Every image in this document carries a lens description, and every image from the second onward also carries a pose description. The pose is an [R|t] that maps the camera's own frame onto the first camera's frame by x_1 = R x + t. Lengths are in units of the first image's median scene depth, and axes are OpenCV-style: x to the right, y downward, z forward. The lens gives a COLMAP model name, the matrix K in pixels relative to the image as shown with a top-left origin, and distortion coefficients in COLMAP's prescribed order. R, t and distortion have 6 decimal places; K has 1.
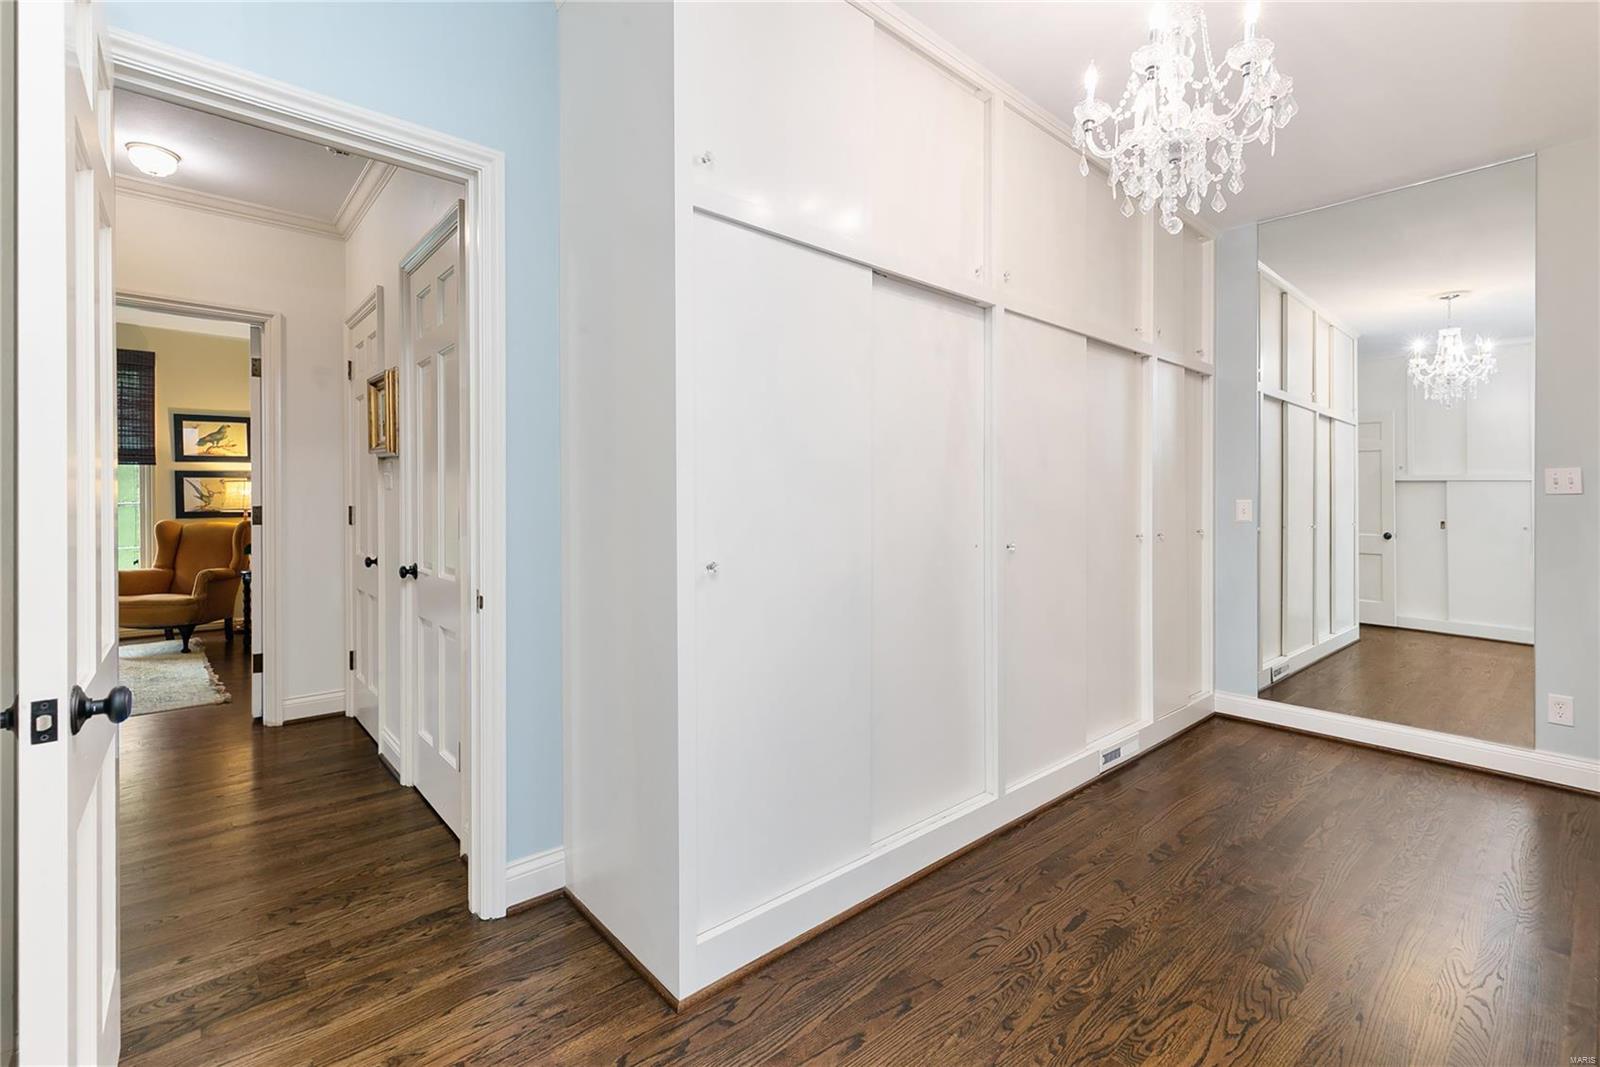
lens RADIAL K [[715.2, 0, 795.9], [0, 715.2, 522.0], [0, 0, 1]] dist [0.003225, -0.000596]
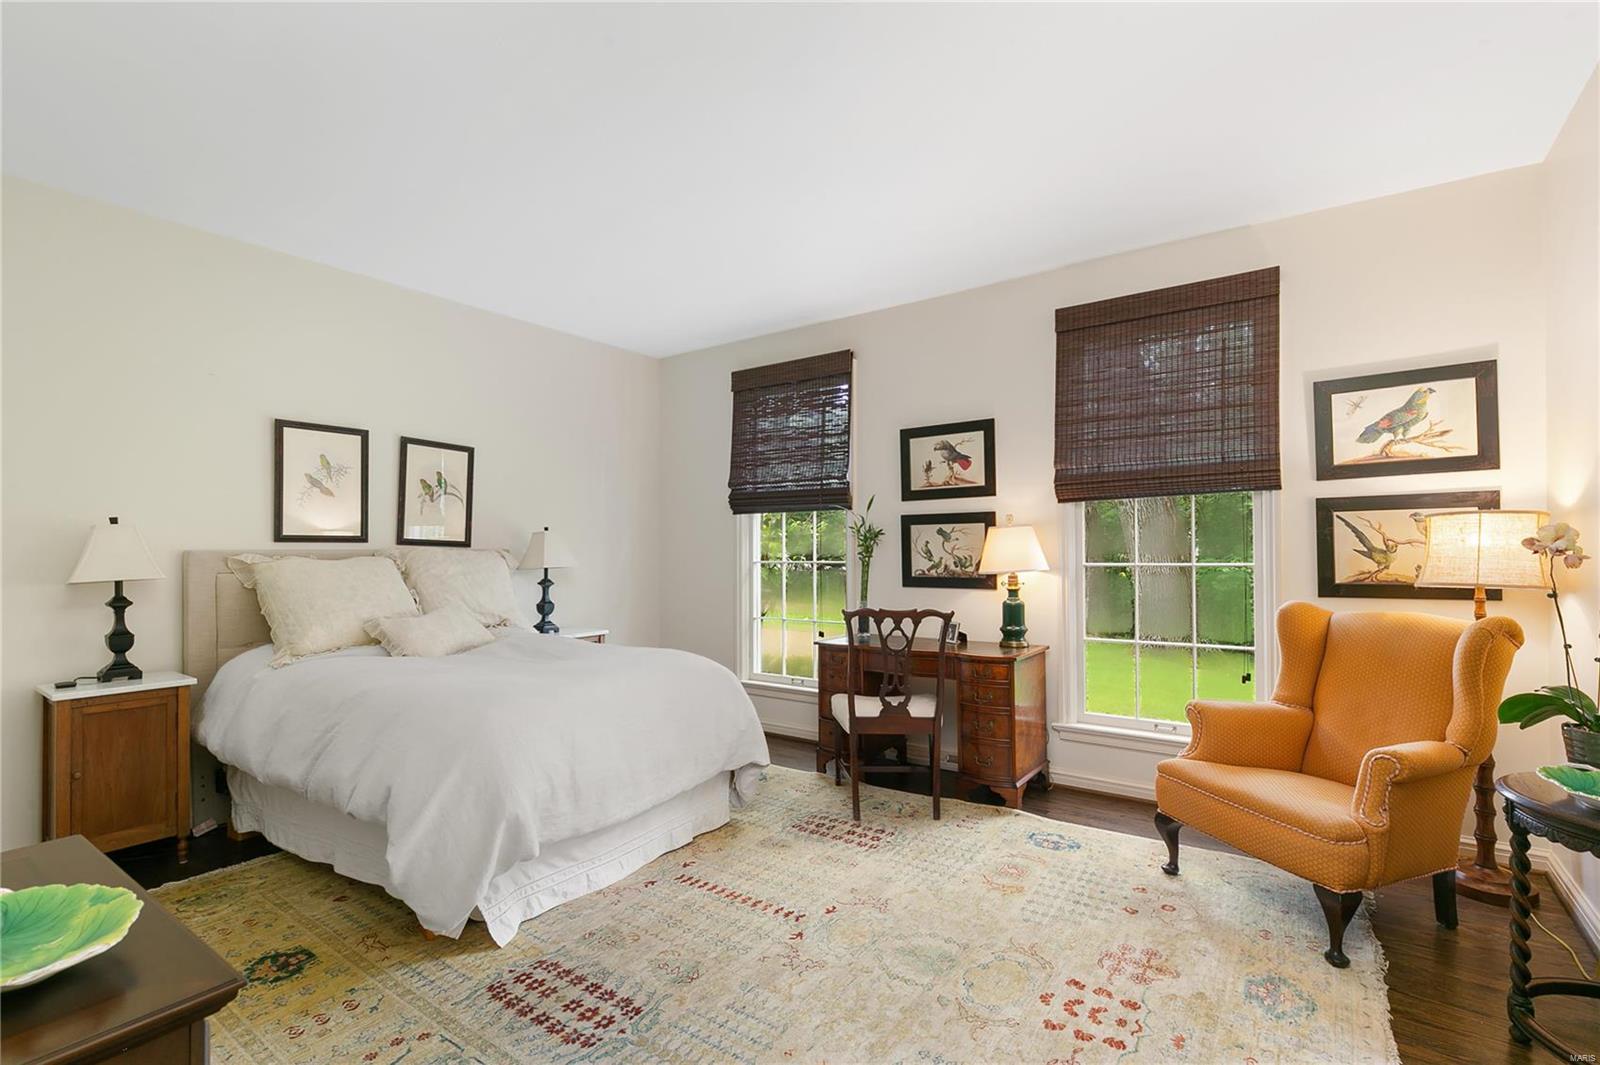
lens RADIAL K [[715.2, 0, 797.6], [0, 715.2, 537.2], [0, 0, 1]] dist [0.003225, -0.000596]
pose [[0.222916, -0.012850, -0.974753, -0.461153], [-0.011259, 0.999812, -0.015755, -0.033199], [0.974773, 0.014486, 0.222730, 0.537096]]
